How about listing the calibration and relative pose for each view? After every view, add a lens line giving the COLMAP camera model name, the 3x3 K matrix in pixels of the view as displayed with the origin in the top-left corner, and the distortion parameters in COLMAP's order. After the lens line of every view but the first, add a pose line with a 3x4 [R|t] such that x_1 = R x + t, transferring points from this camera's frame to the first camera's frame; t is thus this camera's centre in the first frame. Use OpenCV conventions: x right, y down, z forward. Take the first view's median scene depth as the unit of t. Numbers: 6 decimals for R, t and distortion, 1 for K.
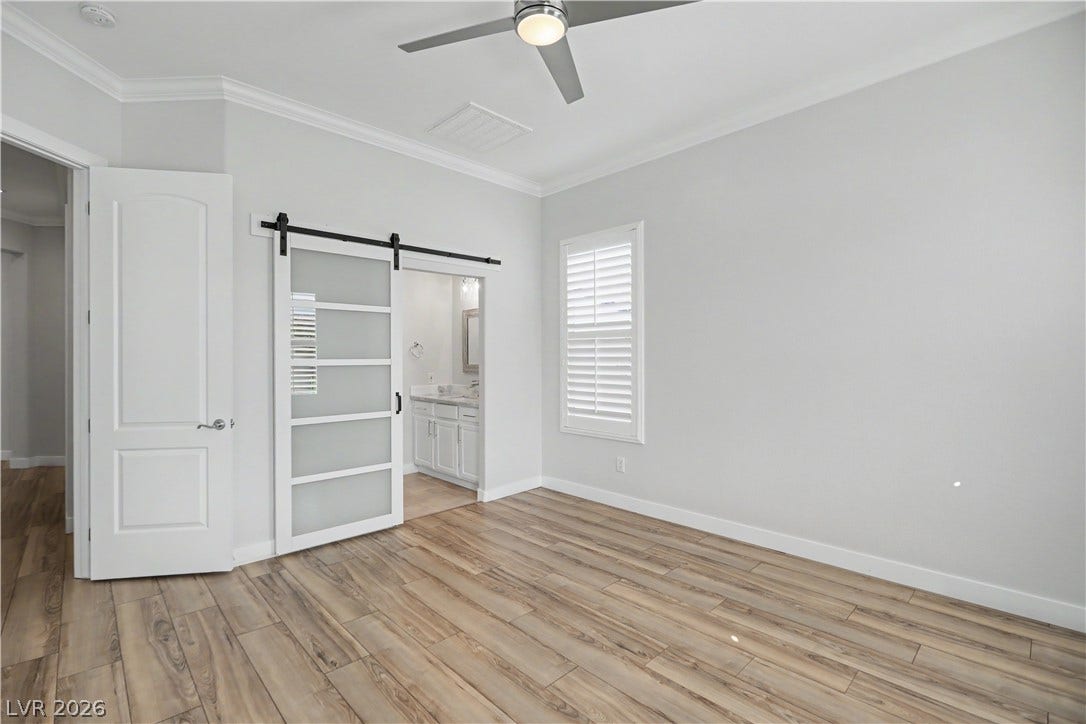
lens RADIAL K [[494.5, 0, 534.1], [0, 494.5, 364.5], [0, 0, 1]] dist [-0.003028, 0.000277]
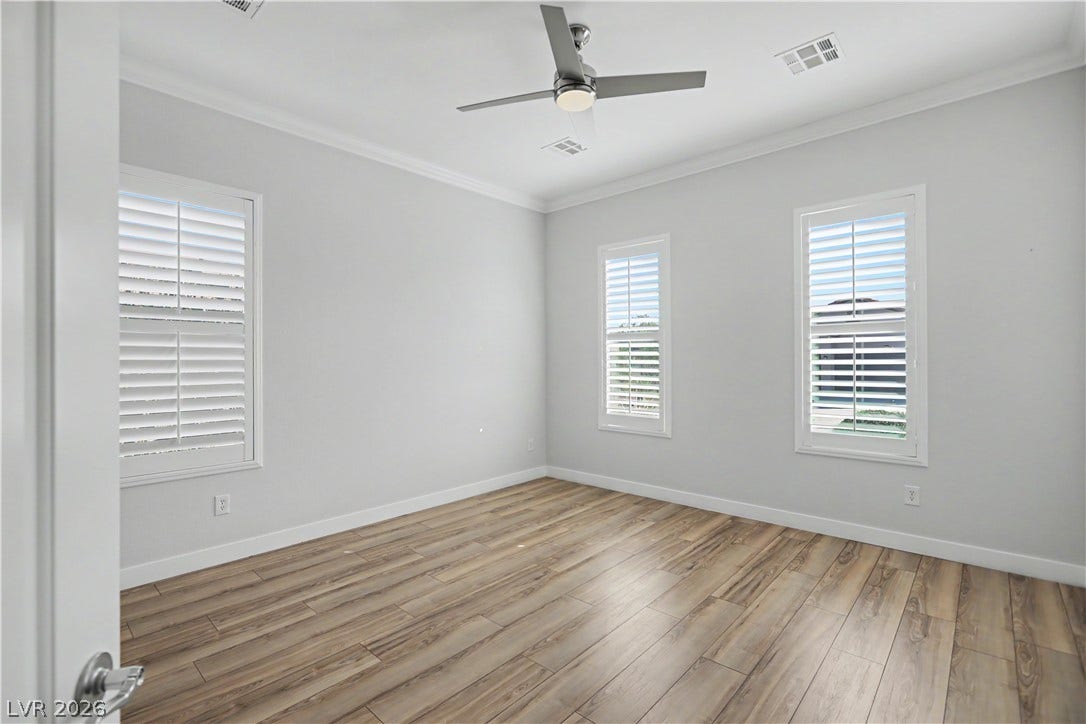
lens RADIAL K [[492.1, 0, 538.8], [0, 492.1, 359.9], [0, 0, 1]] dist [-0.004384, 0.001571]
pose [[-0.080508, 0.006453, 0.996733, -0.867192], [0.019693, 0.999794, -0.004883, -0.002658], [-0.996559, 0.019236, -0.080618, 0.838388]]
